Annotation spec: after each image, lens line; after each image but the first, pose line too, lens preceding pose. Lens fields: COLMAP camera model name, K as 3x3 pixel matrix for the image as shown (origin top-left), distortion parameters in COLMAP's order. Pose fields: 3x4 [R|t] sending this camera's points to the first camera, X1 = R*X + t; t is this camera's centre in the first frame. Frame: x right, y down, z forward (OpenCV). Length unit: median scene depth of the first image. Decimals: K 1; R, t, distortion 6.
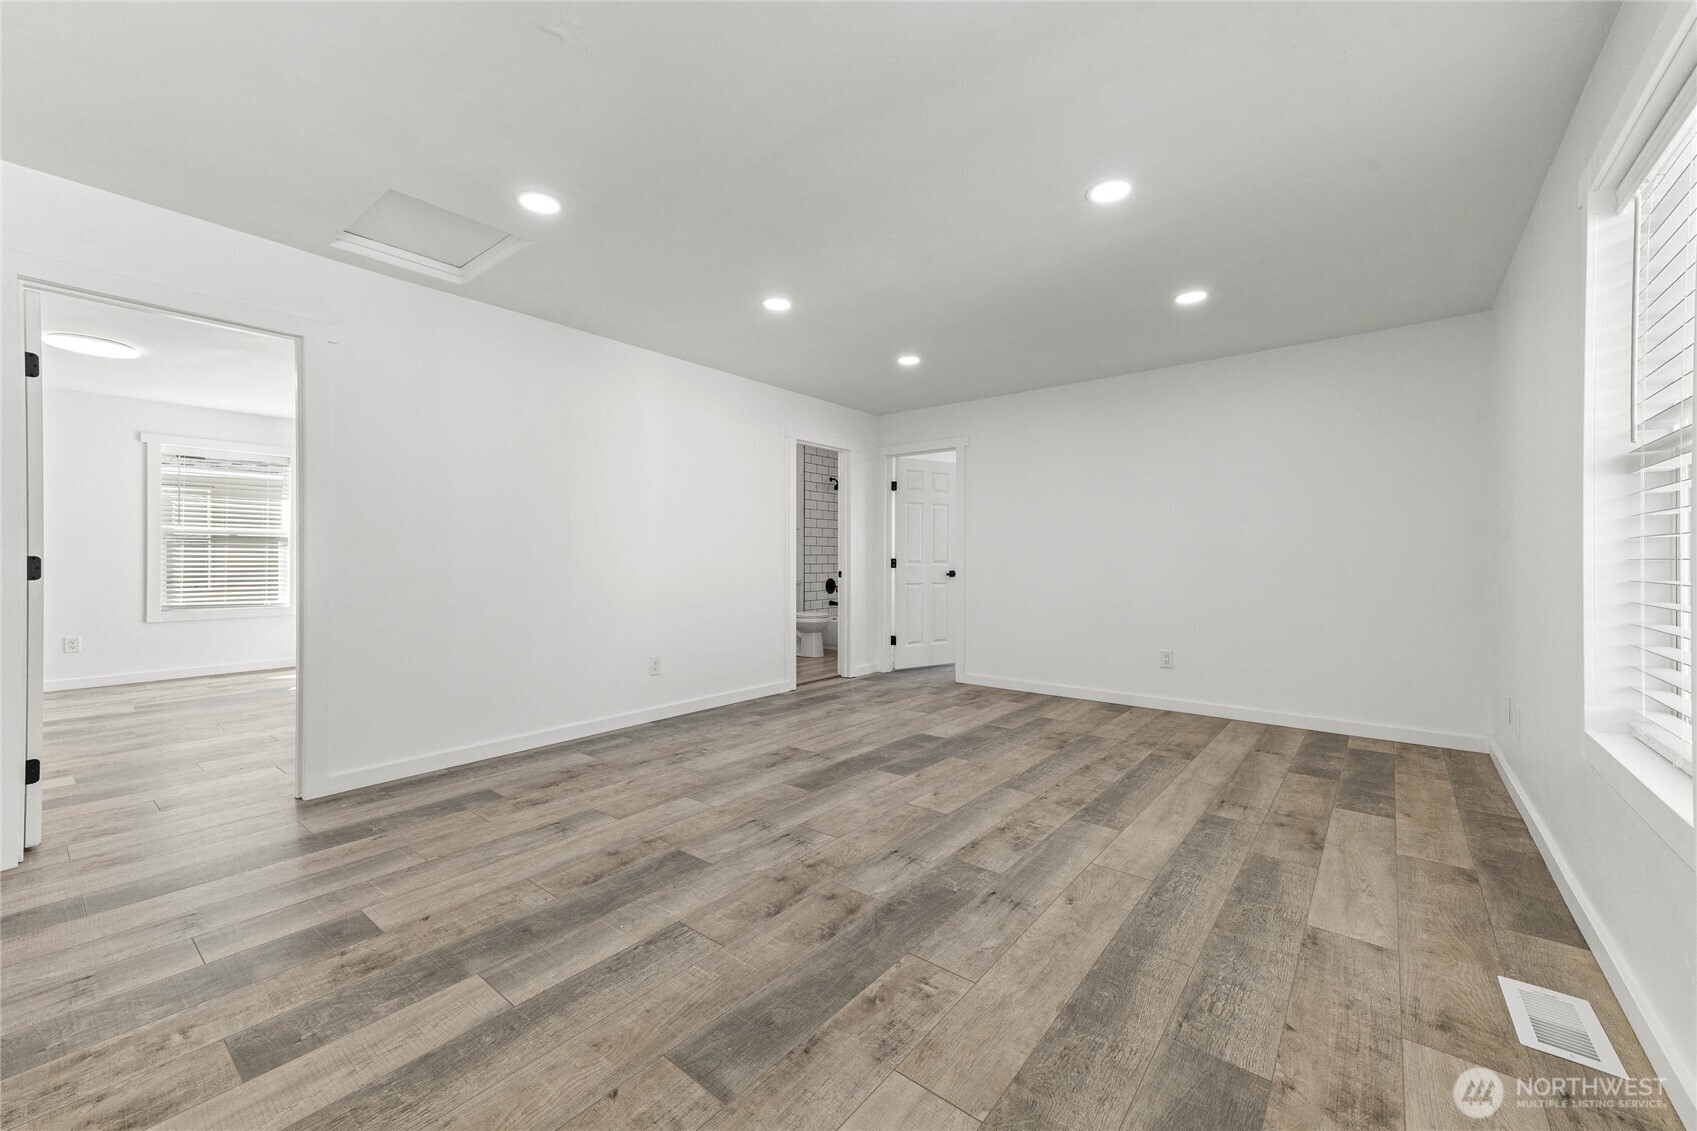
lens RADIAL K [[663.1, 0, 847.5], [0, 663.1, 565.8], [0, 0, 1]] dist [0.021420, 0.001330]
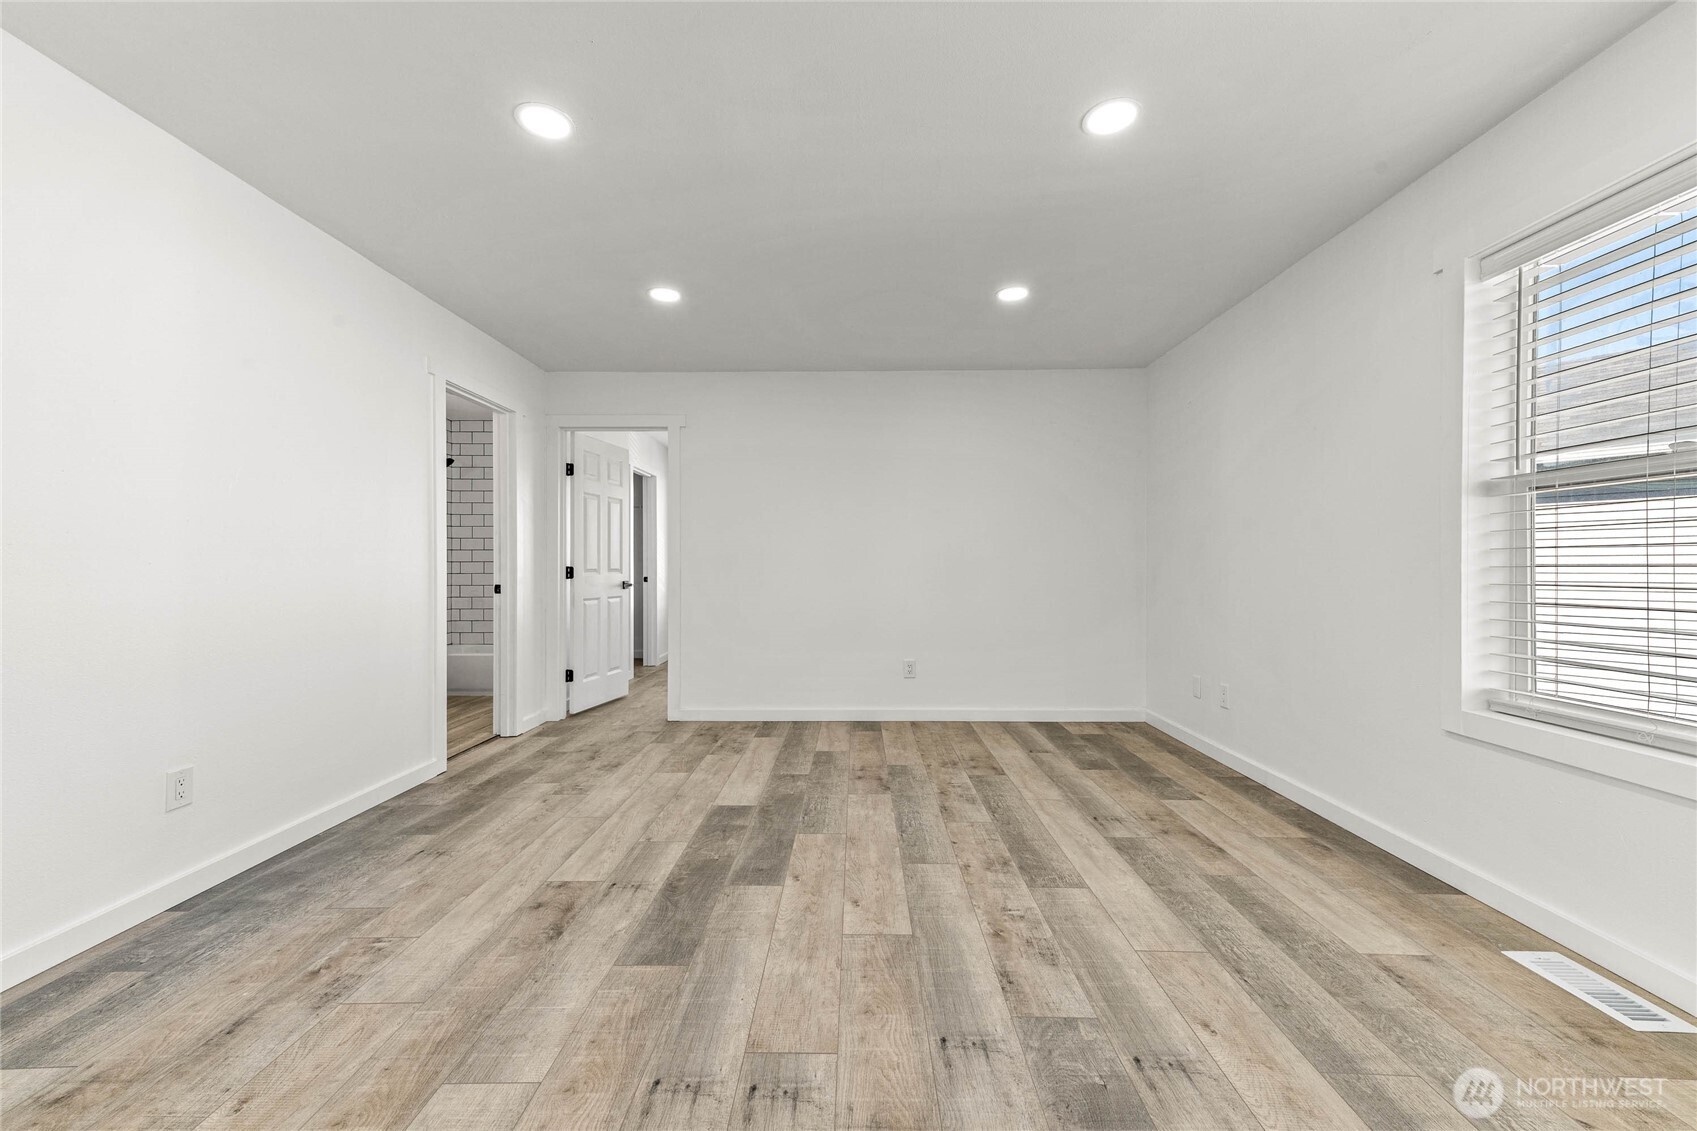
lens RADIAL K [[663.1, 0, 845.2], [0, 663.1, 573.7], [0, 0, 1]] dist [0.021420, 0.001330]
pose [[0.789209, -0.008475, 0.614066, -0.322611], [0.007860, 0.999962, 0.003699, -0.006694], [-0.614074, 0.001907, 0.789246, 0.480147]]
